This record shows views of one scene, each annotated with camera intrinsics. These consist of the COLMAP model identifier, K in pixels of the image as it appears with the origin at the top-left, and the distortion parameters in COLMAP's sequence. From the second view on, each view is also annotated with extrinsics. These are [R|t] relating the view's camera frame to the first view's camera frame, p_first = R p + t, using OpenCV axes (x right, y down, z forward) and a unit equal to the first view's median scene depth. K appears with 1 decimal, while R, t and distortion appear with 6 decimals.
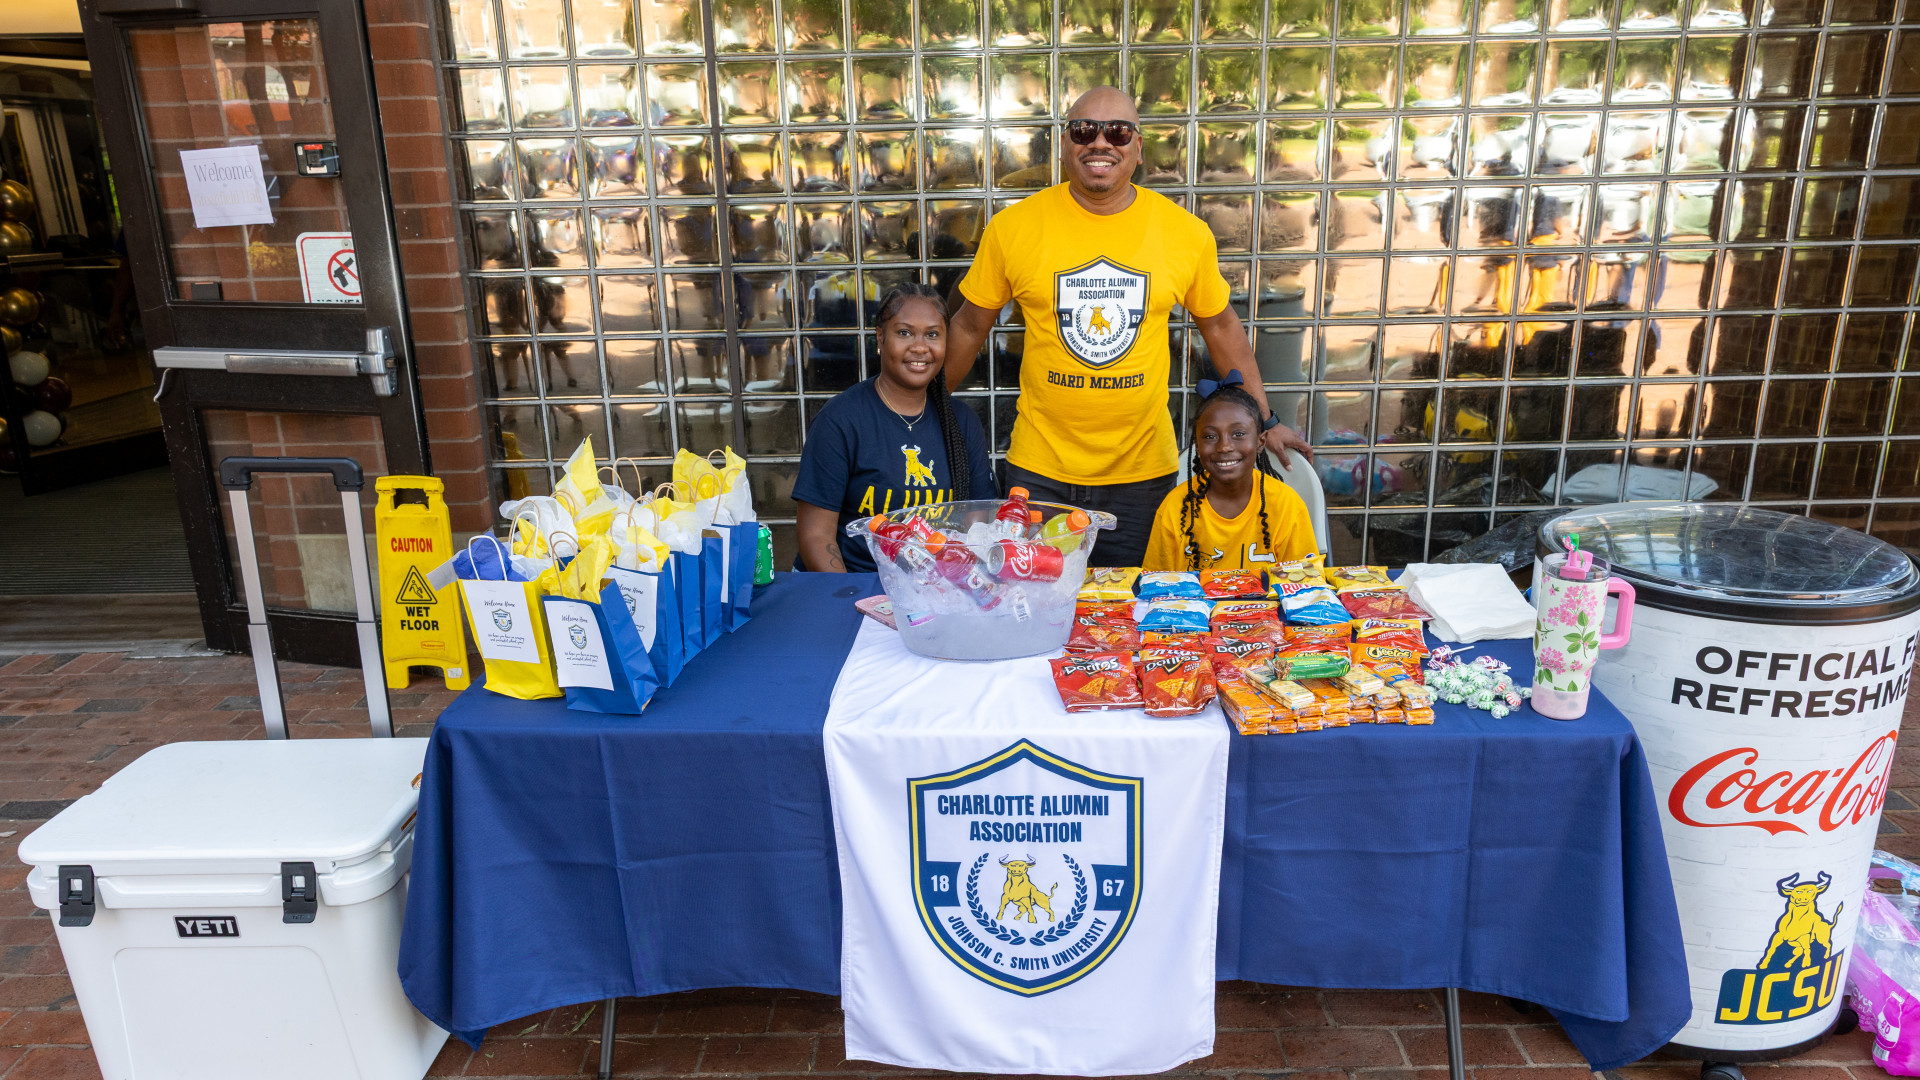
lens RADIAL K [[1360.2, 0, 963.7], [0, 1360.2, 558.1], [0, 0, 1]] dist [0.026580, -0.002066]
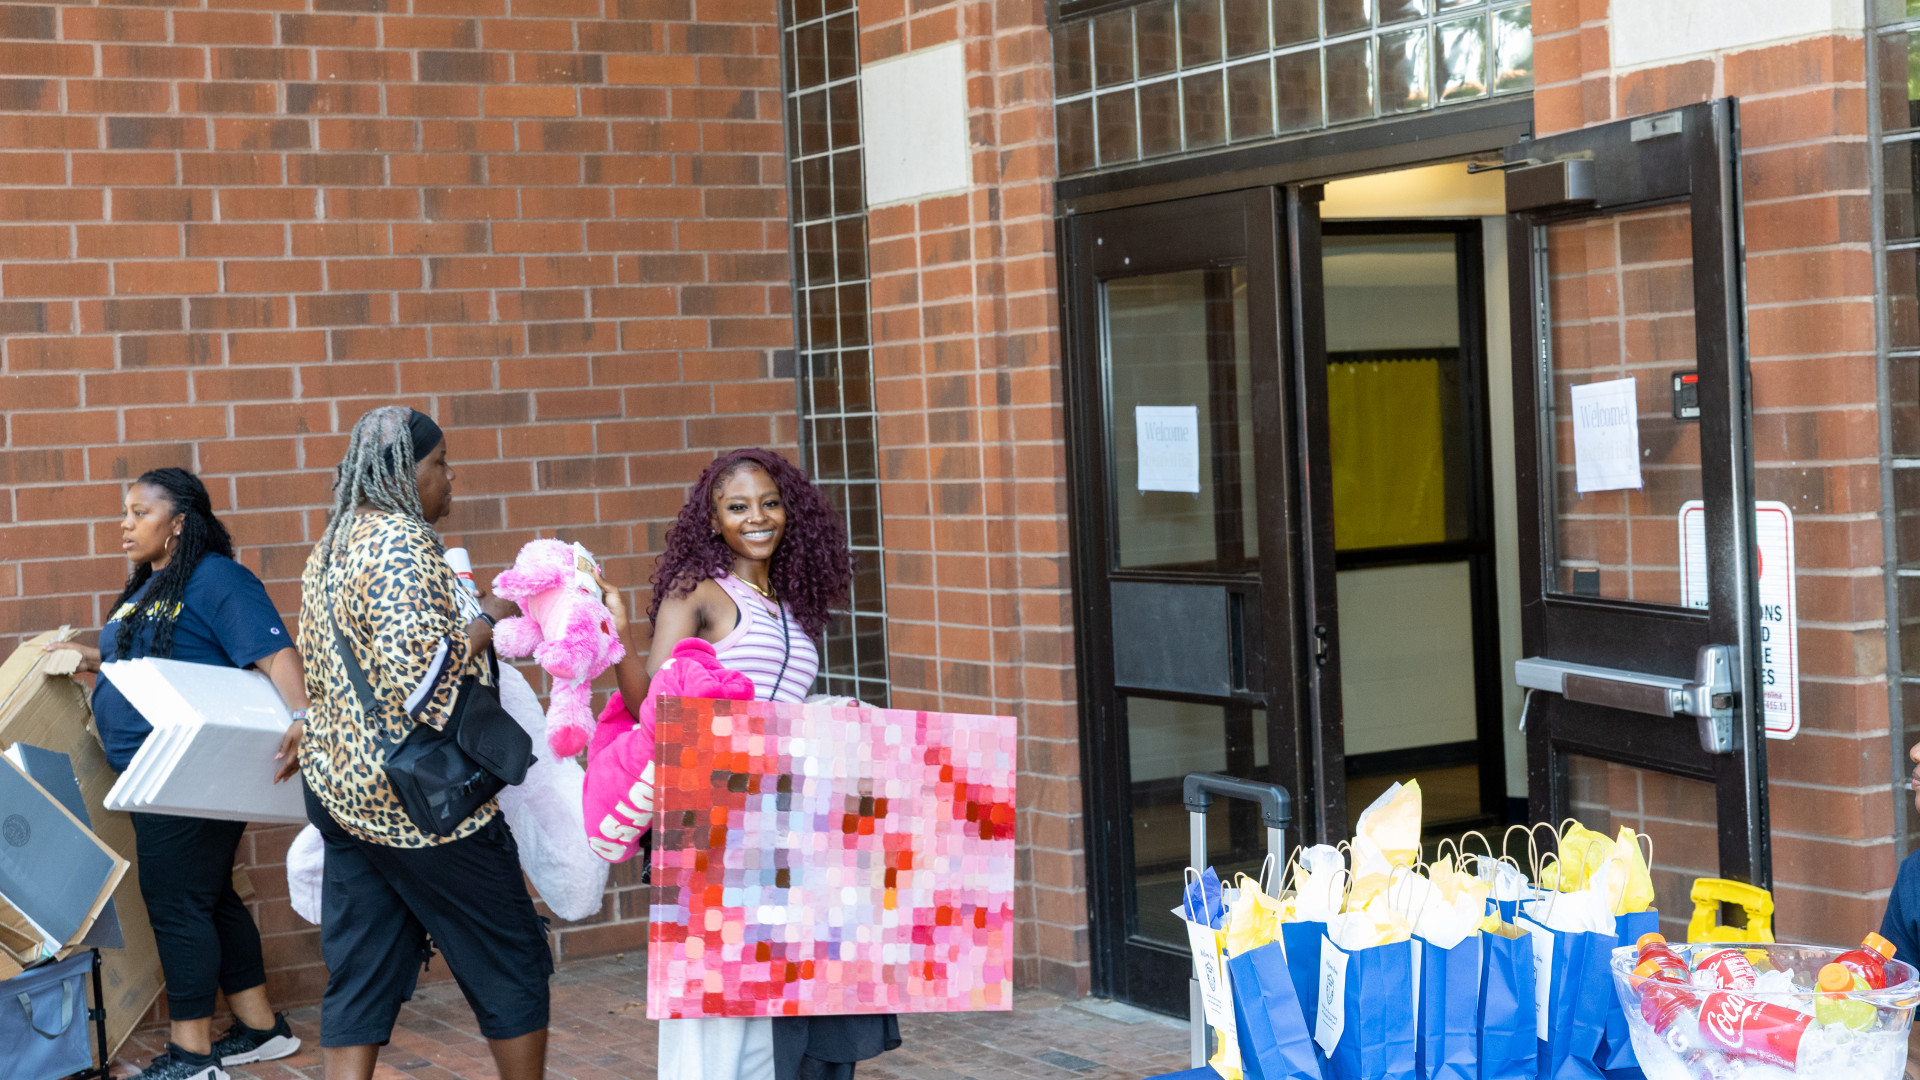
lens RADIAL K [[3043.3, 0, 977.0], [0, 3043.3, 544.1], [0, 0, 1]] dist [0.151197, 0.000000]
pose [[0.529045, 0.033189, -0.847945, 0.608840], [-0.218480, 0.970877, -0.098312, 0.003813], [0.819987, 0.237270, 0.520888, -0.051495]]
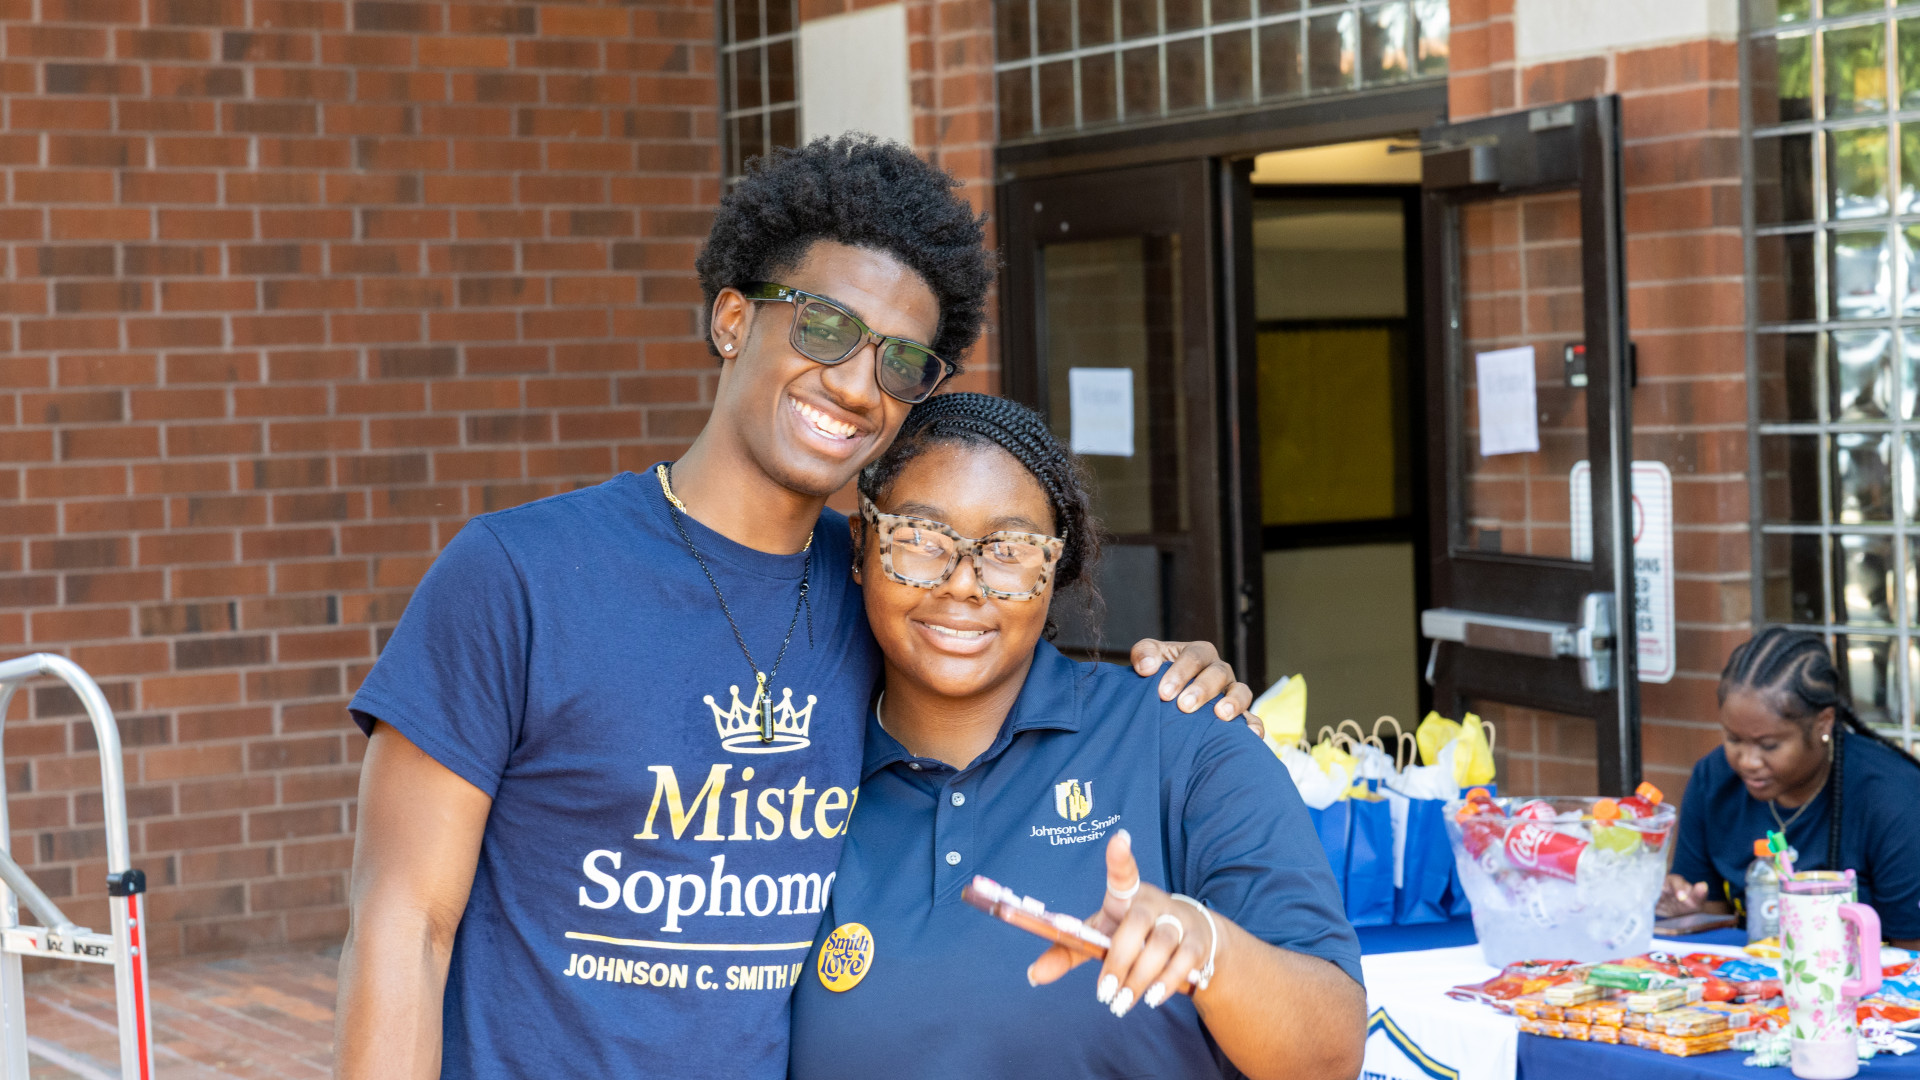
lens RADIAL K [[3672.7, 0, 960.7], [0, 3672.7, 533.5], [0, 0, 1]] dist [0.276831, 0.000000]
pose [[0.548475, 0.038942, -0.835260, 0.981859], [-0.230832, 0.967149, -0.106485, 0.081227], [0.803674, 0.251209, 0.539446, -0.303052]]
